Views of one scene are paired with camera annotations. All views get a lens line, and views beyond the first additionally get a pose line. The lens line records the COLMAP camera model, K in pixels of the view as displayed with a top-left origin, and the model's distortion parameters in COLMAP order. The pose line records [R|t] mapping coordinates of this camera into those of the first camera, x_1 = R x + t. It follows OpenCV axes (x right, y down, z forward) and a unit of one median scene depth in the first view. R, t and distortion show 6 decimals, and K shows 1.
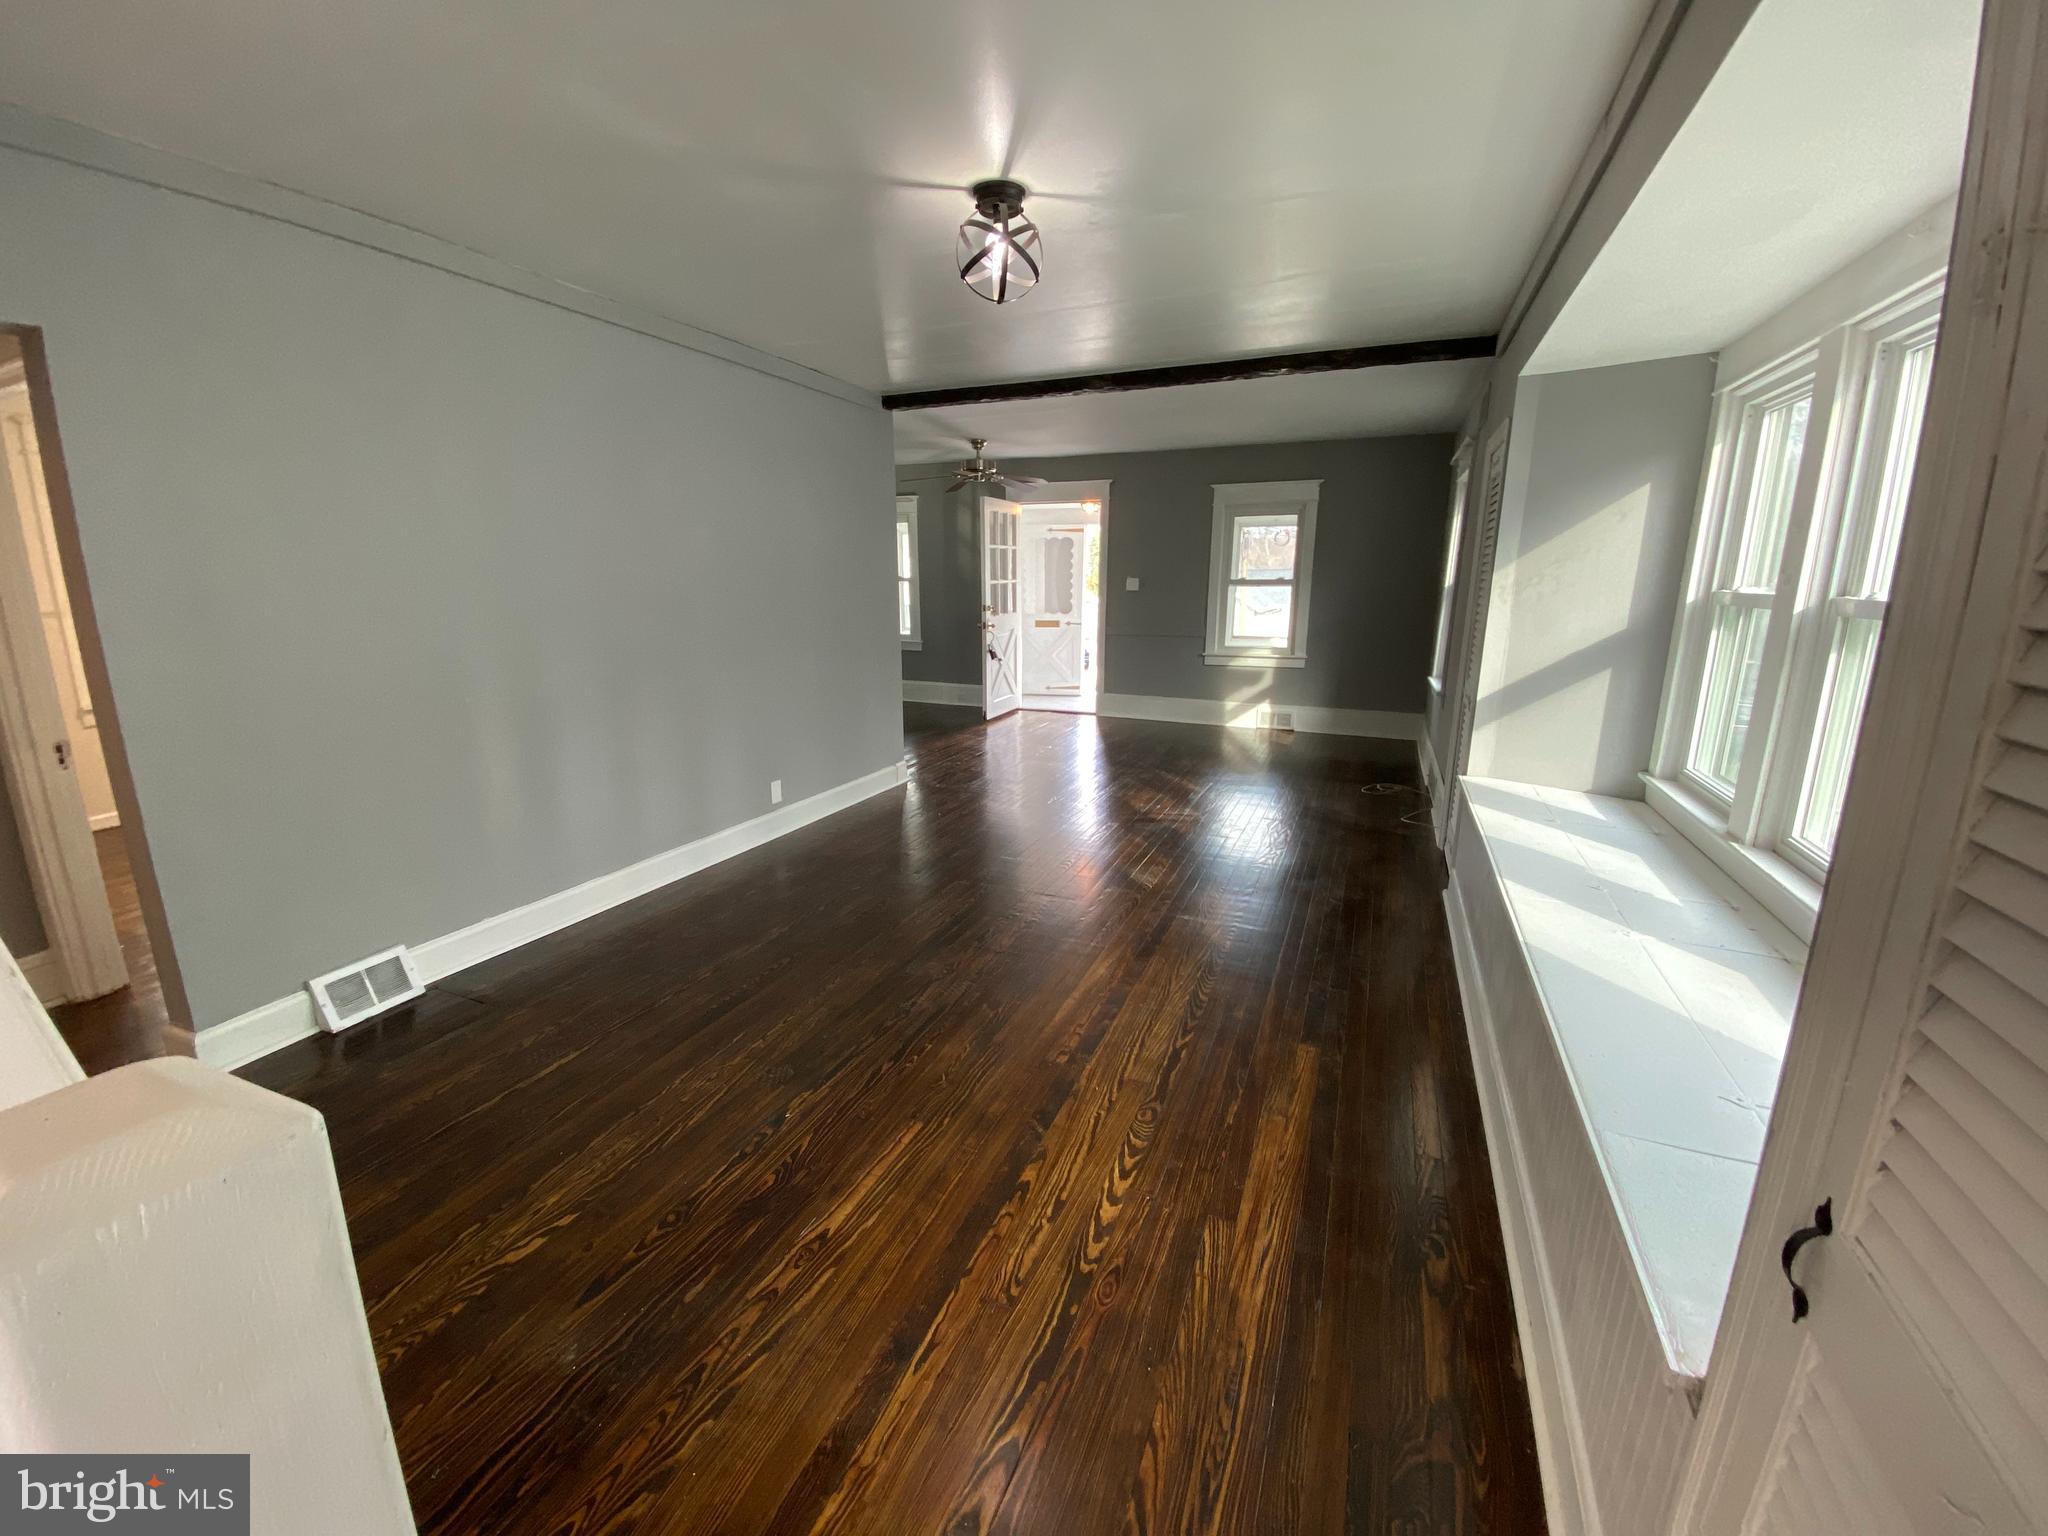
lens RADIAL K [[817.3, 0, 1024.0], [0, 817.3, 768.0], [0, 0, 1]] dist [0.010882, -0.018068]
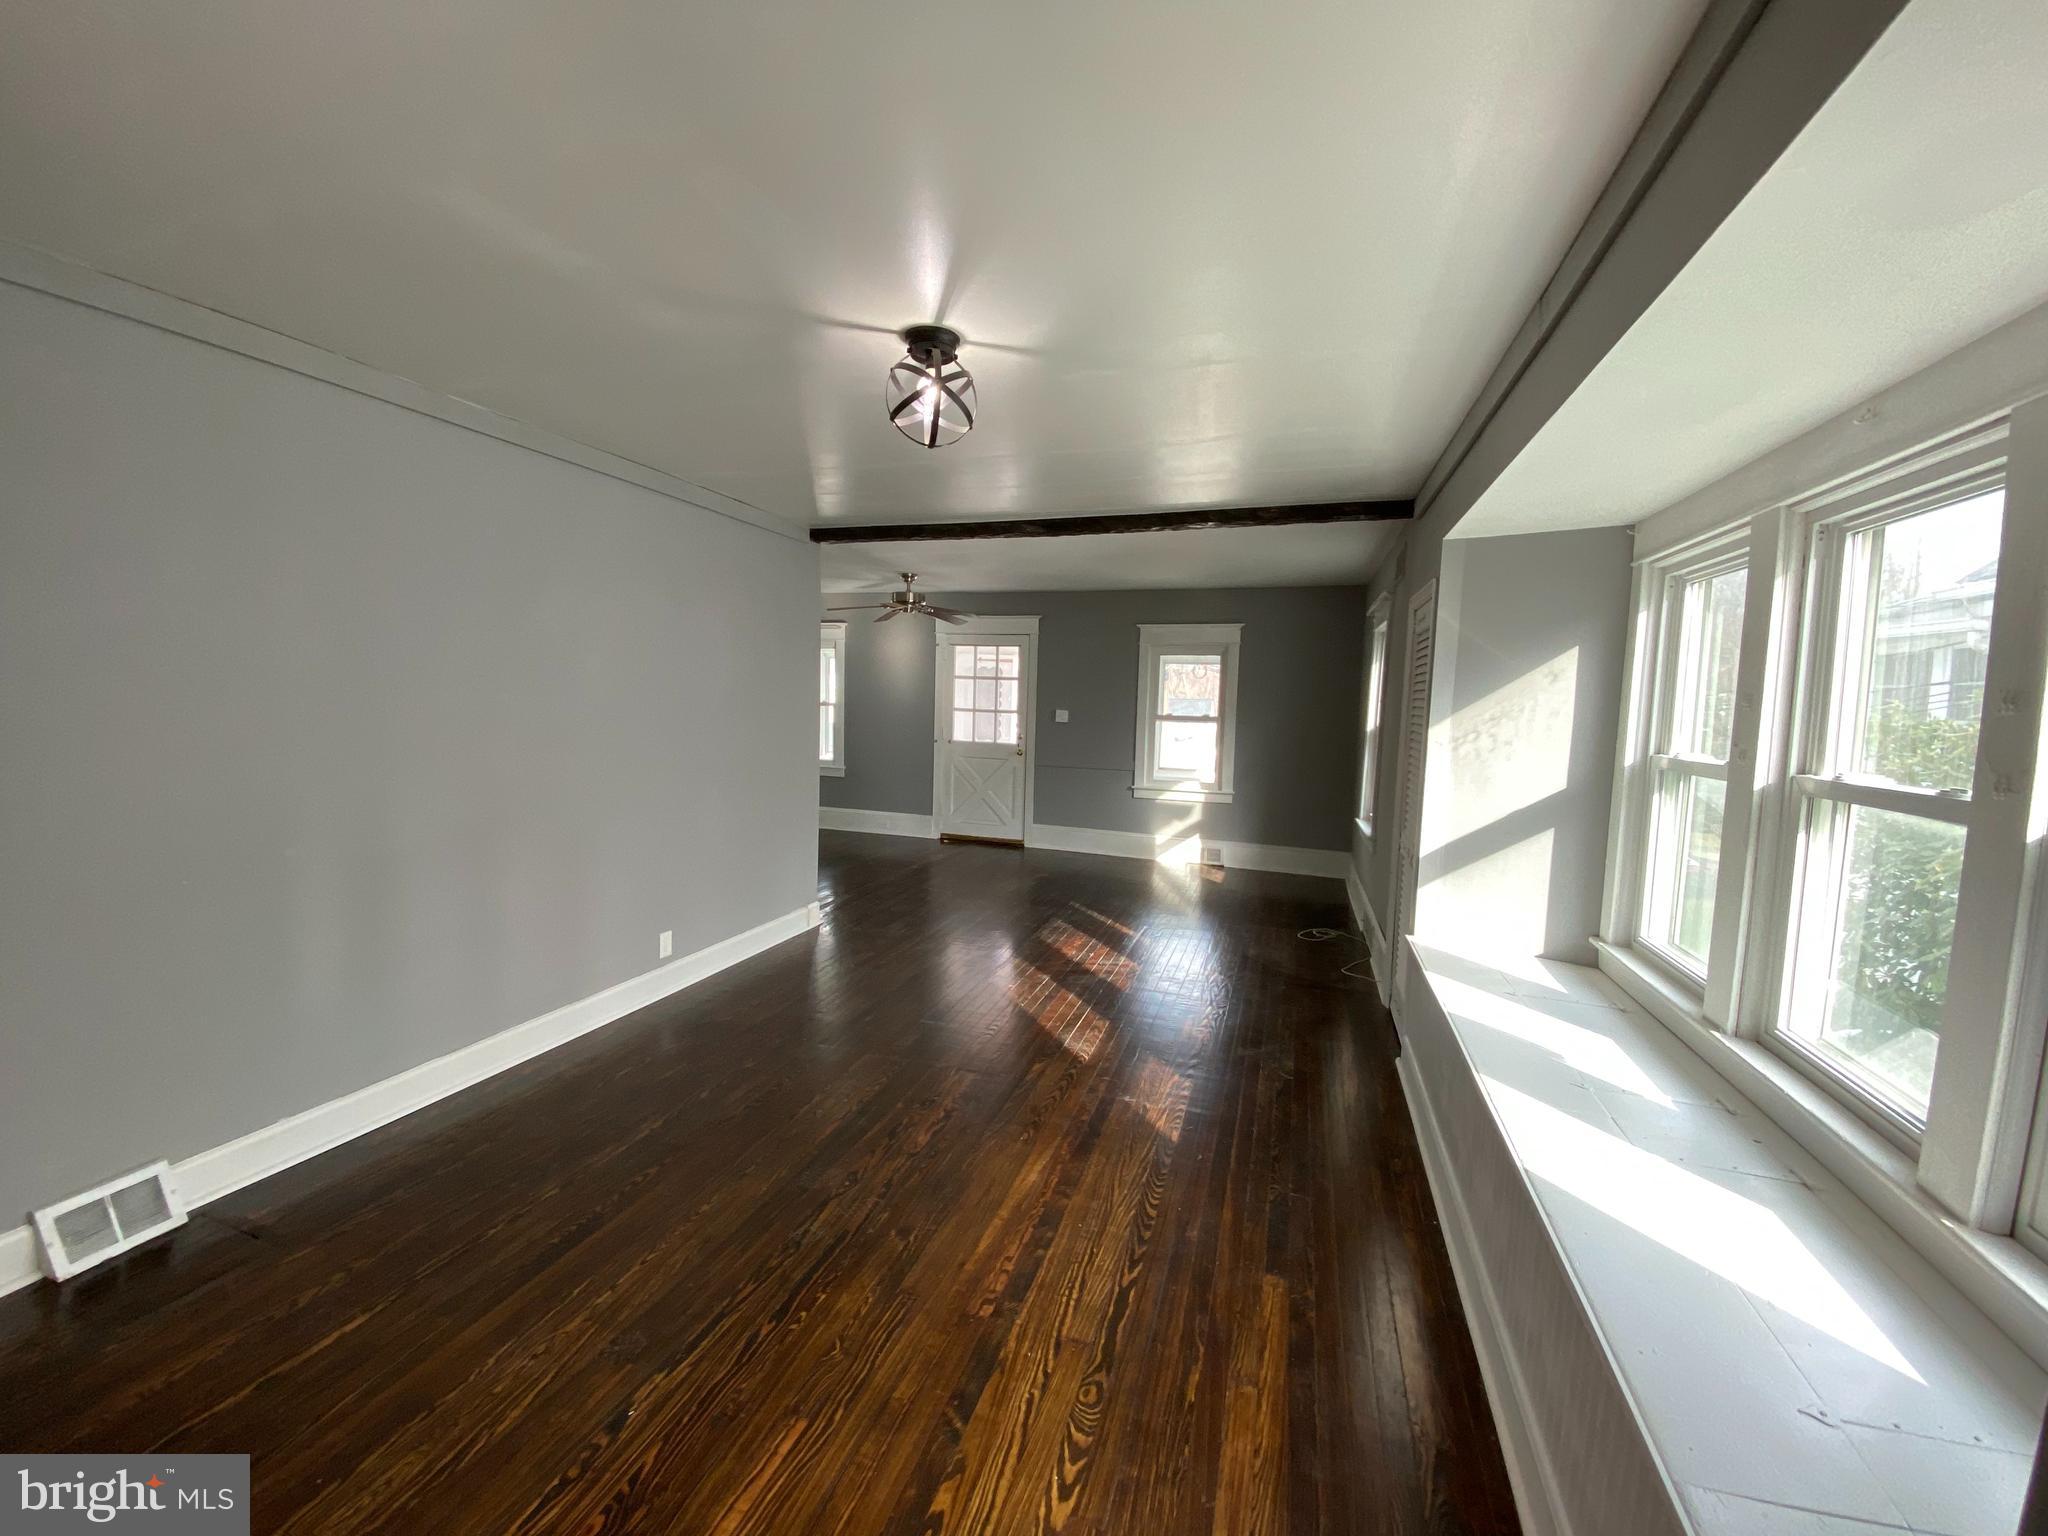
lens RADIAL K [[817.3, 0, 1024.0], [0, 817.3, 768.0], [0, 0, 1]] dist [0.010882, -0.018068]
pose [[0.995904, 0.018978, 0.088404, 0.001158], [-0.005915, 0.989306, -0.145735, -0.054921], [-0.090224, 0.144615, 0.985366, 0.097151]]
